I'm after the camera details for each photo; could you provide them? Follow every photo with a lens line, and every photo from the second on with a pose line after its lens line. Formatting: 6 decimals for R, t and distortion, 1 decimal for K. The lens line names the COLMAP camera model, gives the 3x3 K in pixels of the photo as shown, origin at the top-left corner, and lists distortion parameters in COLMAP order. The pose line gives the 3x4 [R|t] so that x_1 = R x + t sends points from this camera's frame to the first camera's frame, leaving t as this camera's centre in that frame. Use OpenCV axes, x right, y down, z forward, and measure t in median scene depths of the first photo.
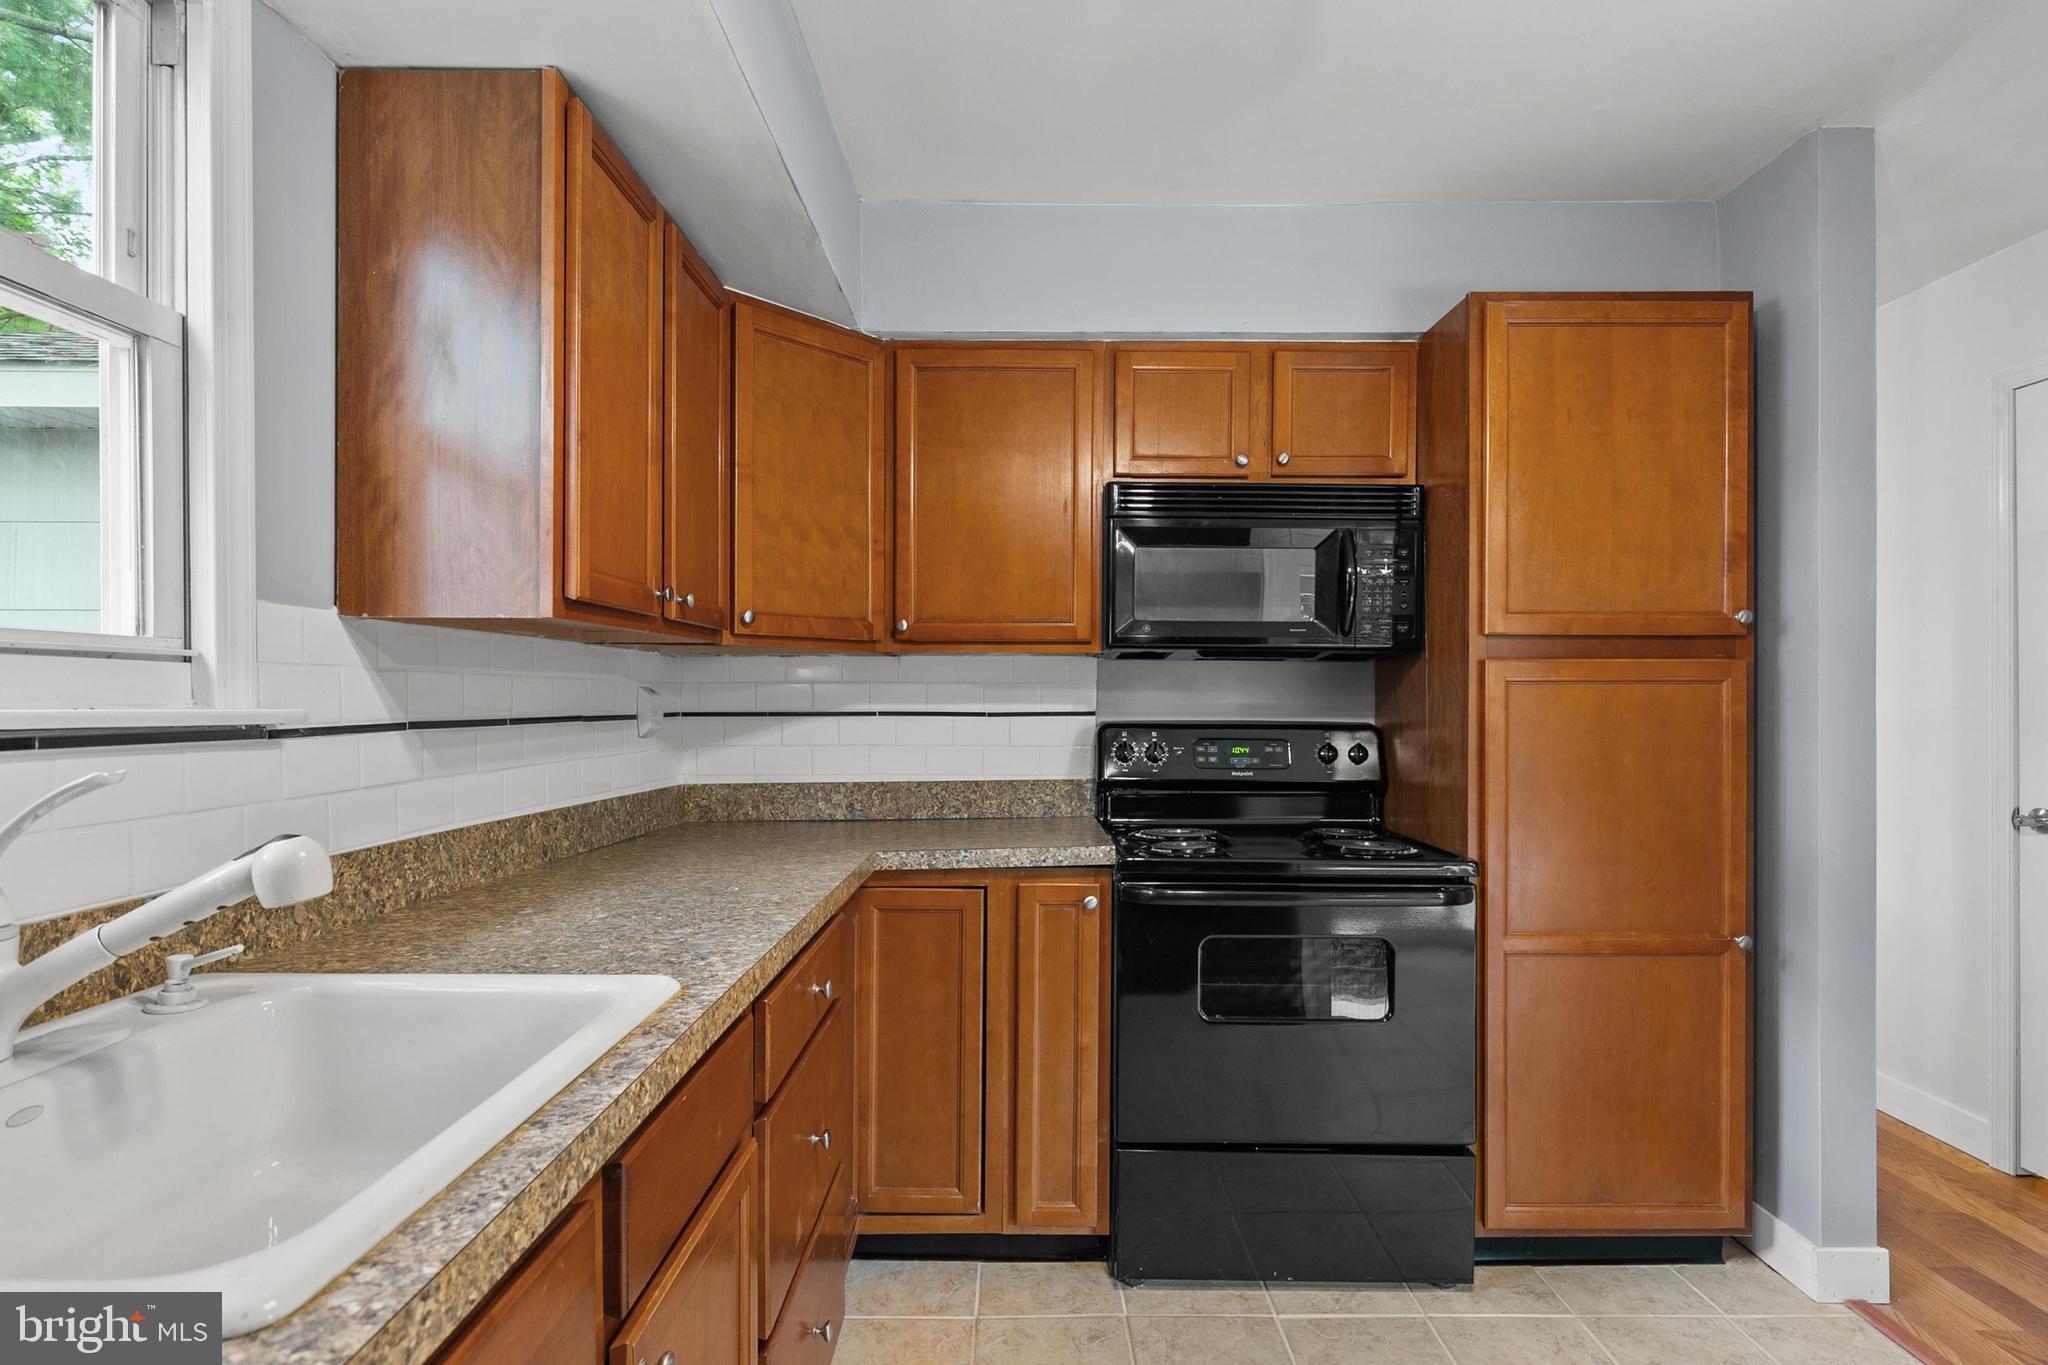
lens RADIAL K [[1019.3, 0, 1029.7], [0, 1019.3, 692.2], [0, 0, 1]] dist [-0.001548, 0.000298]
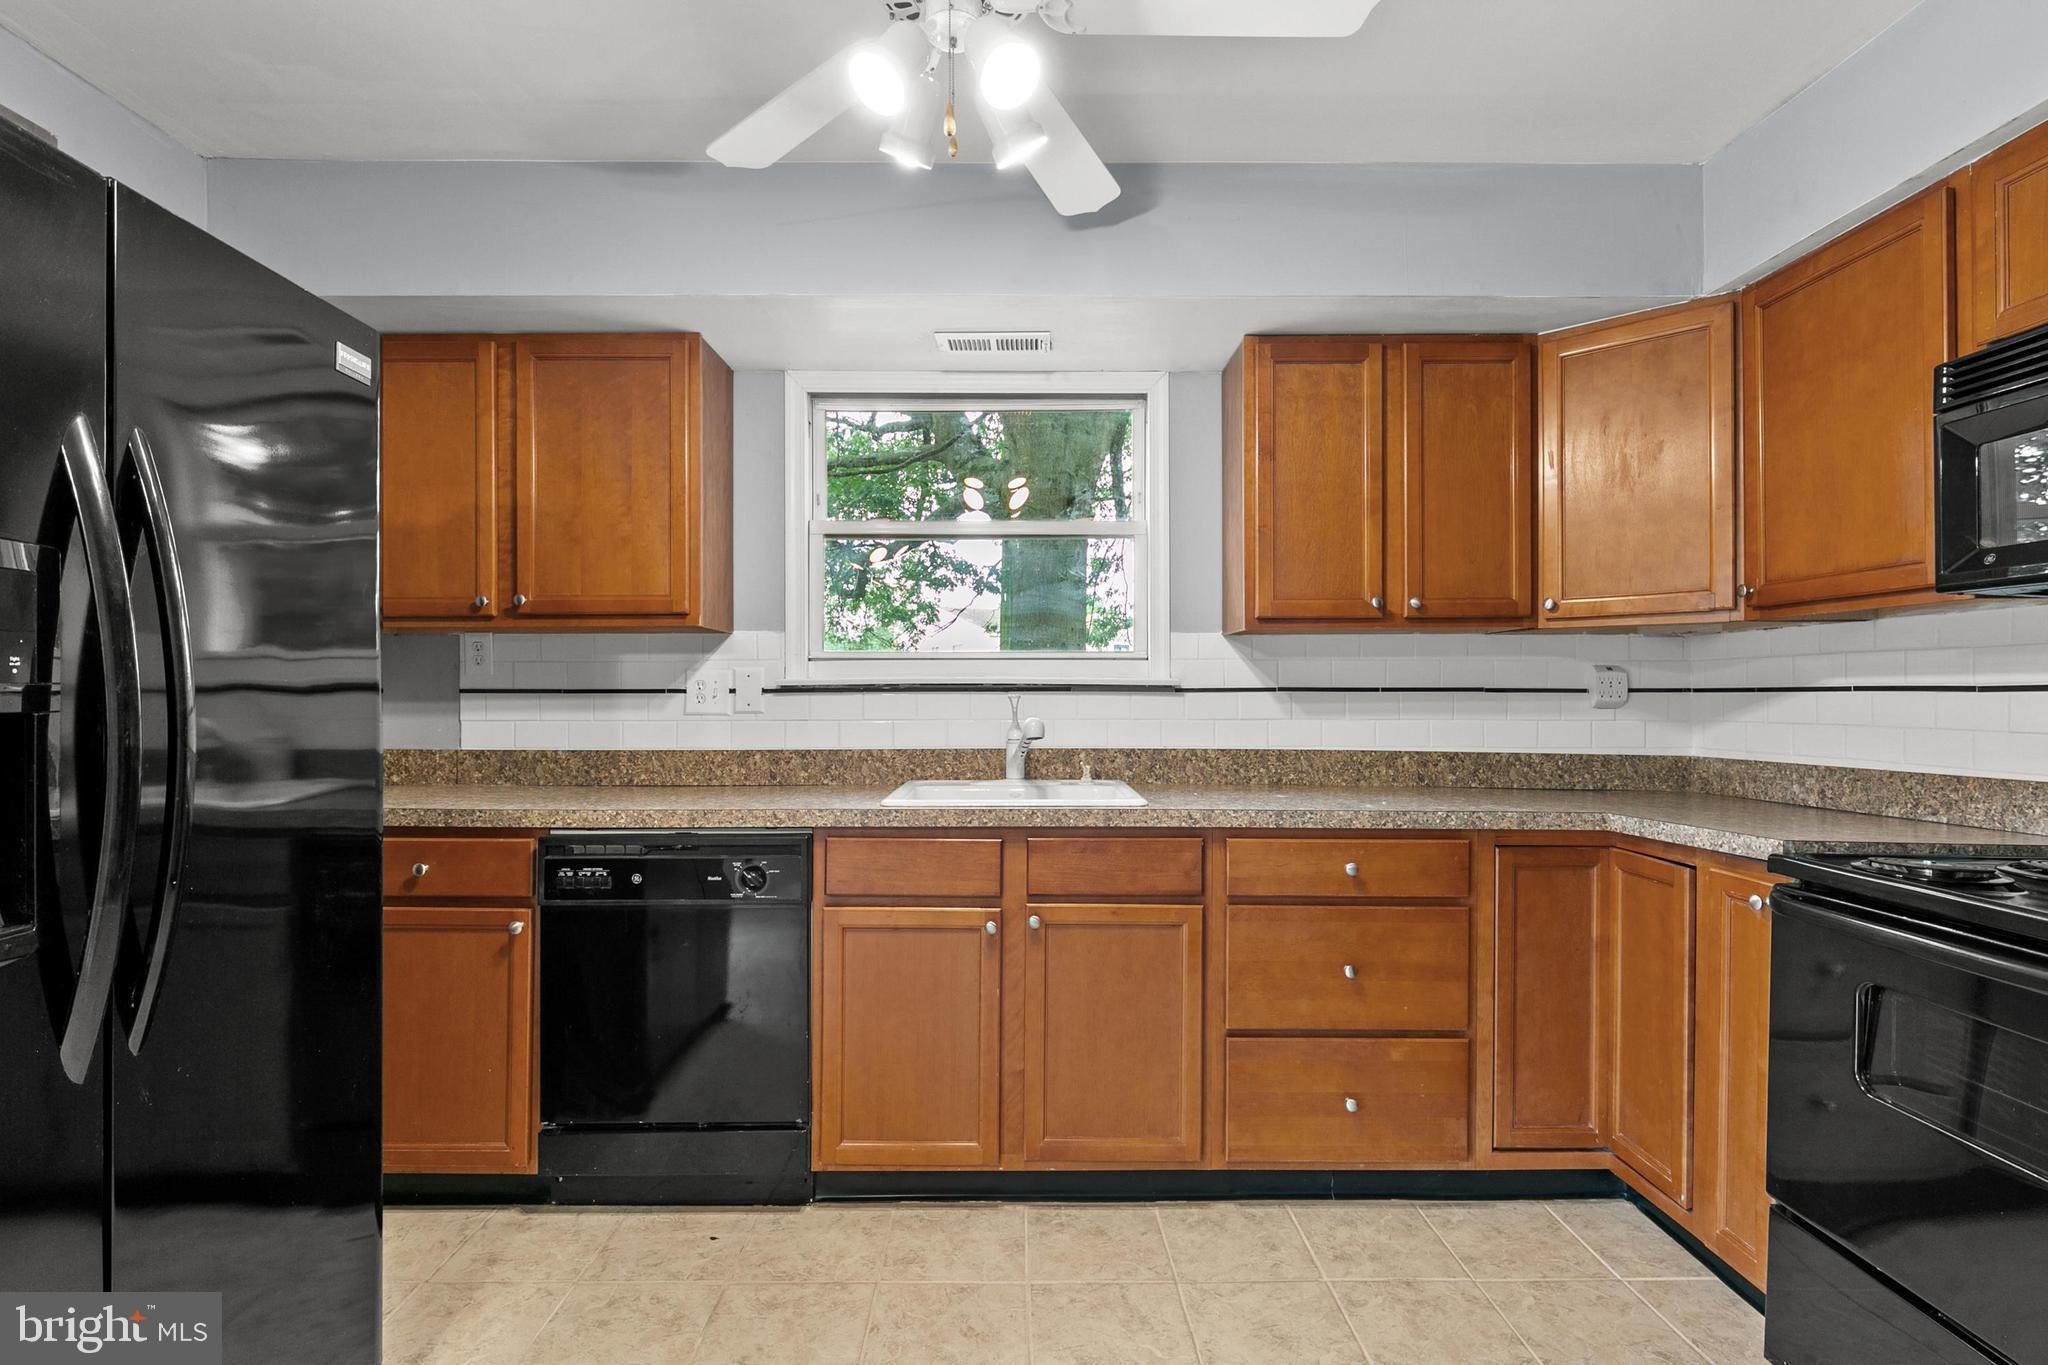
lens RADIAL K [[976.9, 0, 1023.1], [0, 976.9, 685.5], [0, 0, 1]] dist [-0.003746, -0.000161]
pose [[0.011119, -0.008509, -0.999902, 0.704648], [0.004760, 0.999953, -0.008457, 0.023223], [0.999927, -0.004666, 0.011159, 0.307252]]
